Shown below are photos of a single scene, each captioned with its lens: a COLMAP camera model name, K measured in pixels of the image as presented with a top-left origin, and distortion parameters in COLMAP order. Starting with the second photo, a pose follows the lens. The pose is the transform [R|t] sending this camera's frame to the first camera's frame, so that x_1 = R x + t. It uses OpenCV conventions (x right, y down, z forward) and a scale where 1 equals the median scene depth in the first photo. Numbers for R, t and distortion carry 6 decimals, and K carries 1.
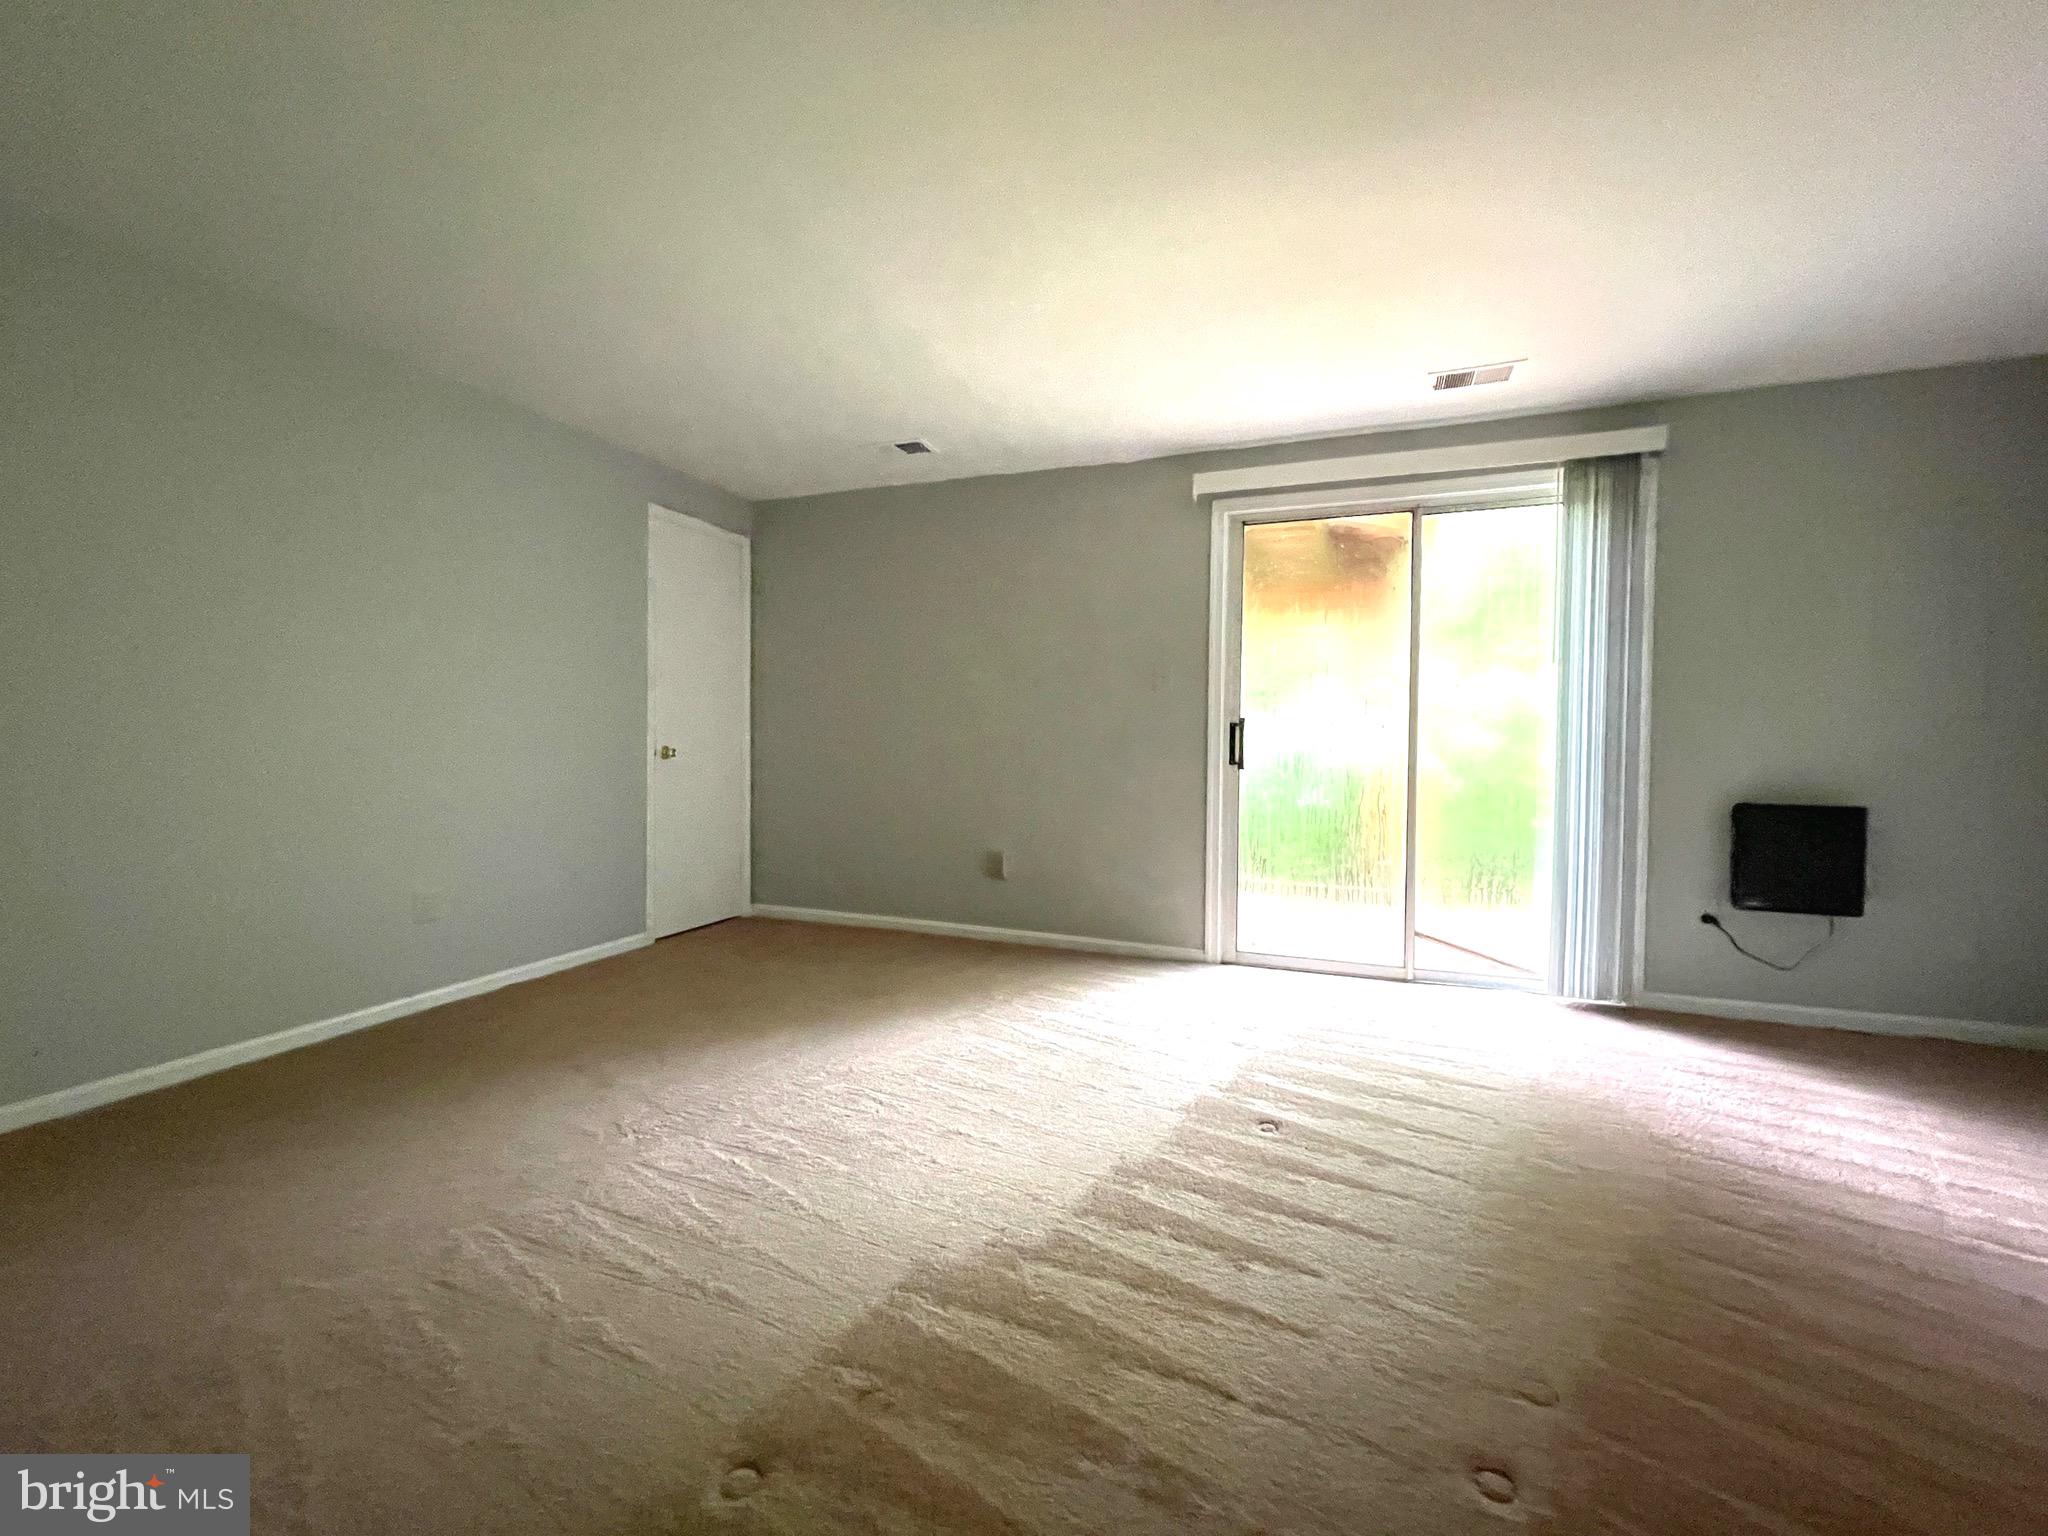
lens RADIAL K [[830.6, 0, 1025.4], [0, 830.6, 759.9], [0, 0, 1]] dist [-0.001039, -0.000141]
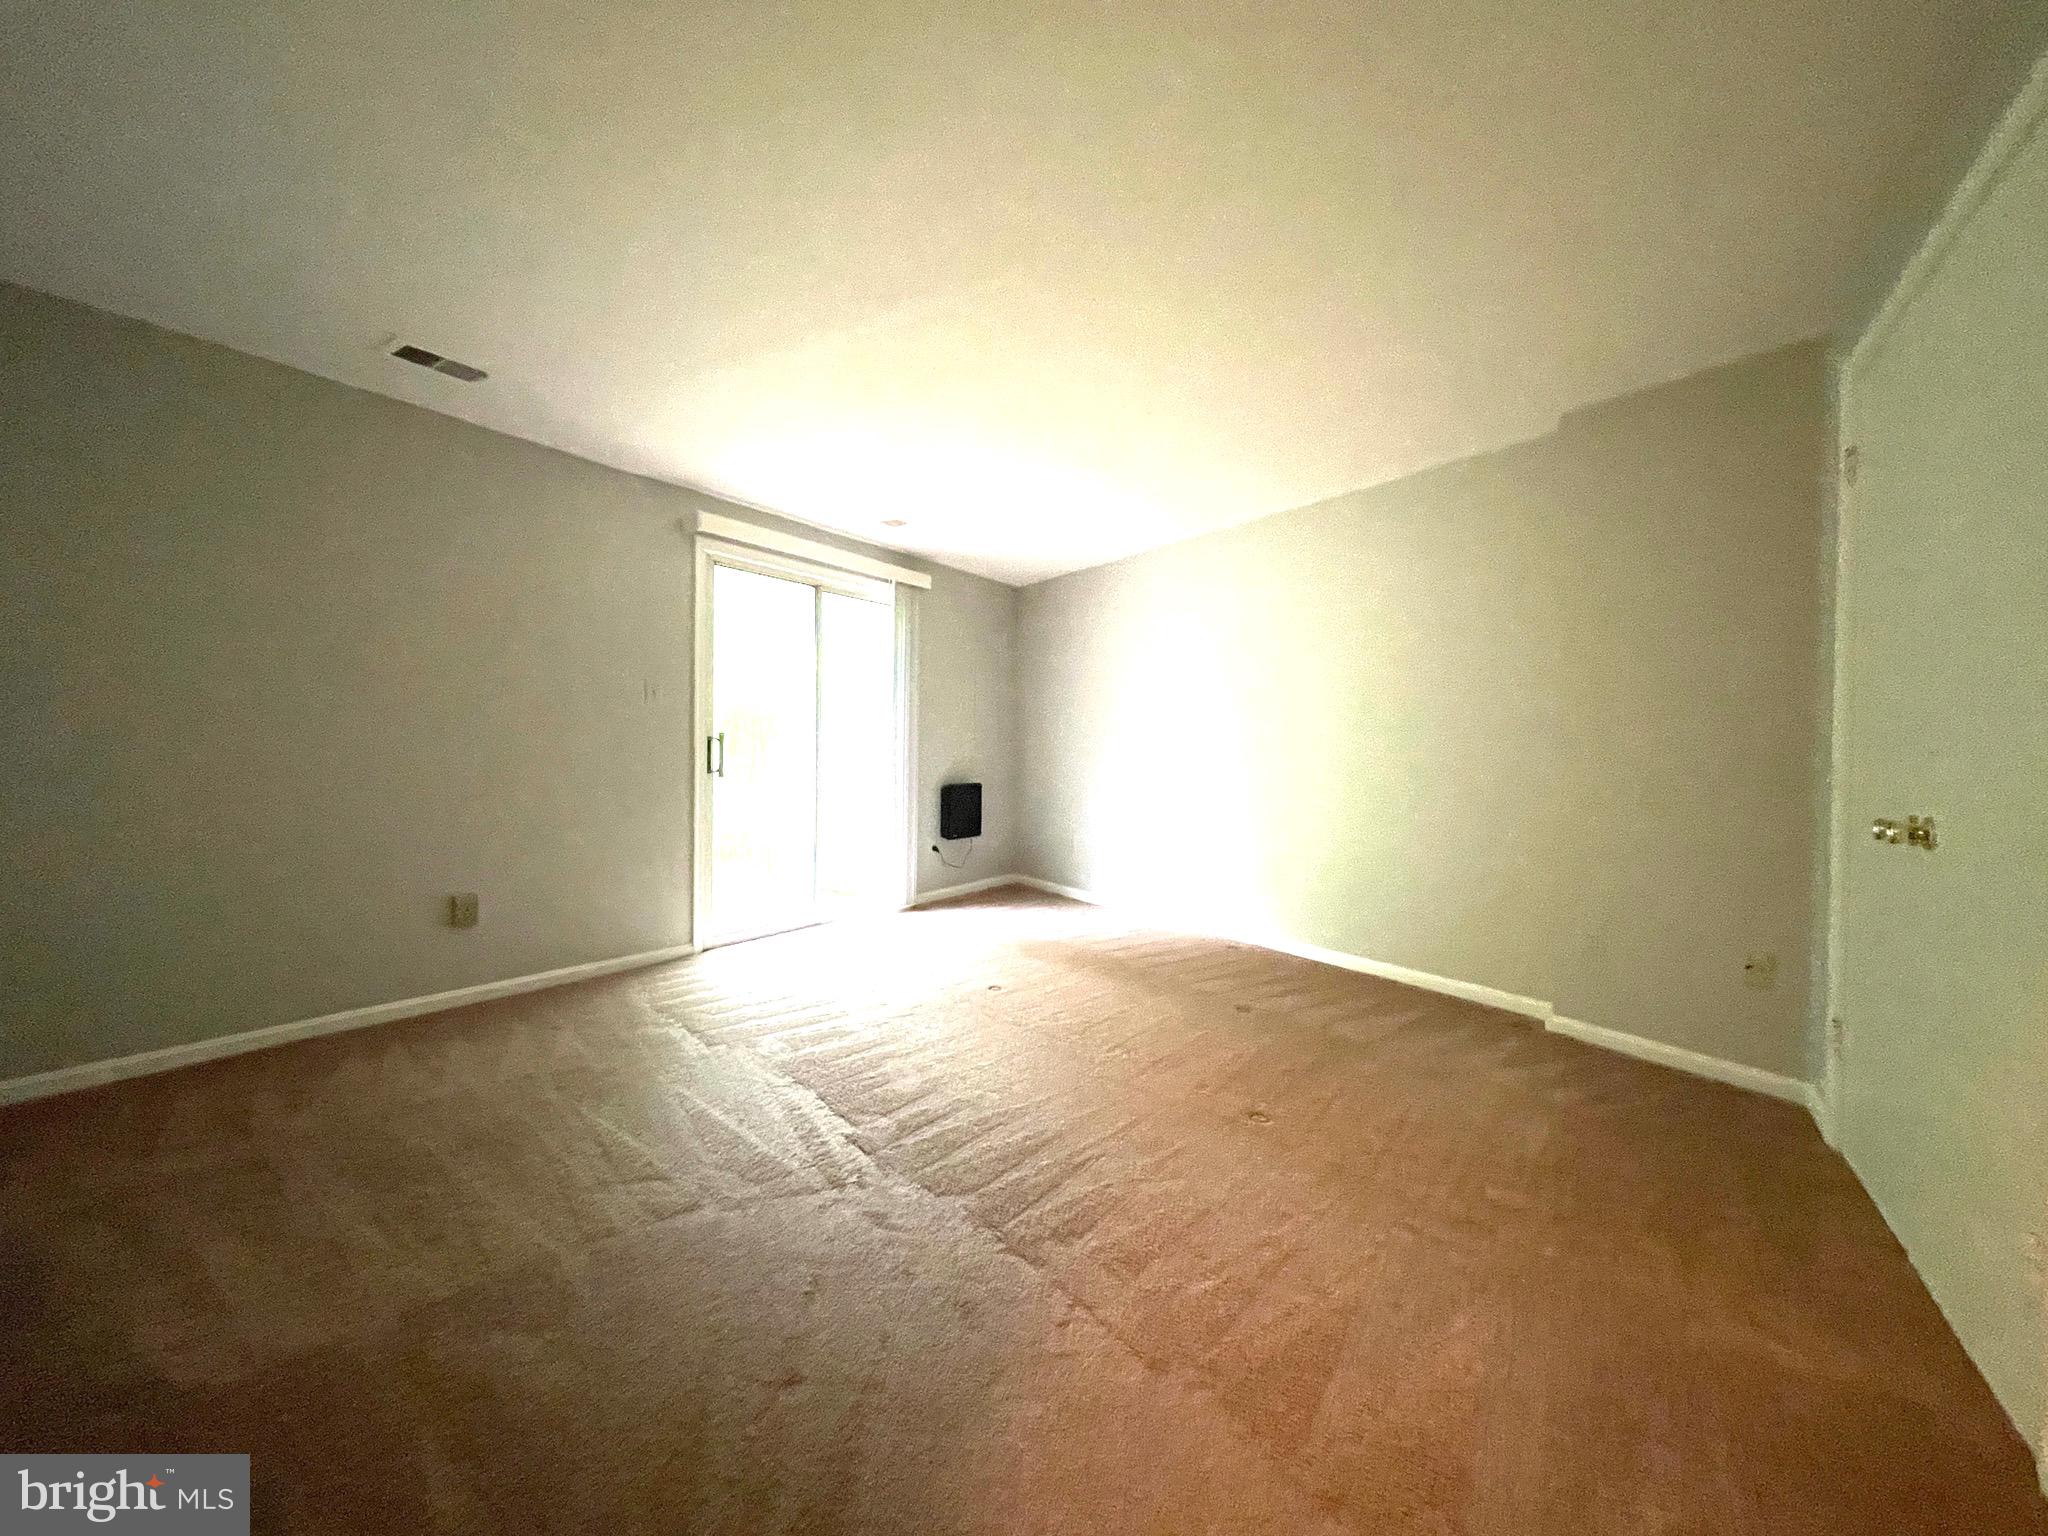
lens RADIAL K [[830.6, 0, 1025.4], [0, 830.6, 759.9], [0, 0, 1]] dist [-0.001039, -0.000141]
pose [[0.220688, -0.018899, 0.975161, -0.843152], [0.013244, 0.999778, 0.016379, -0.029048], [-0.975255, 0.009300, 0.220889, 0.365117]]
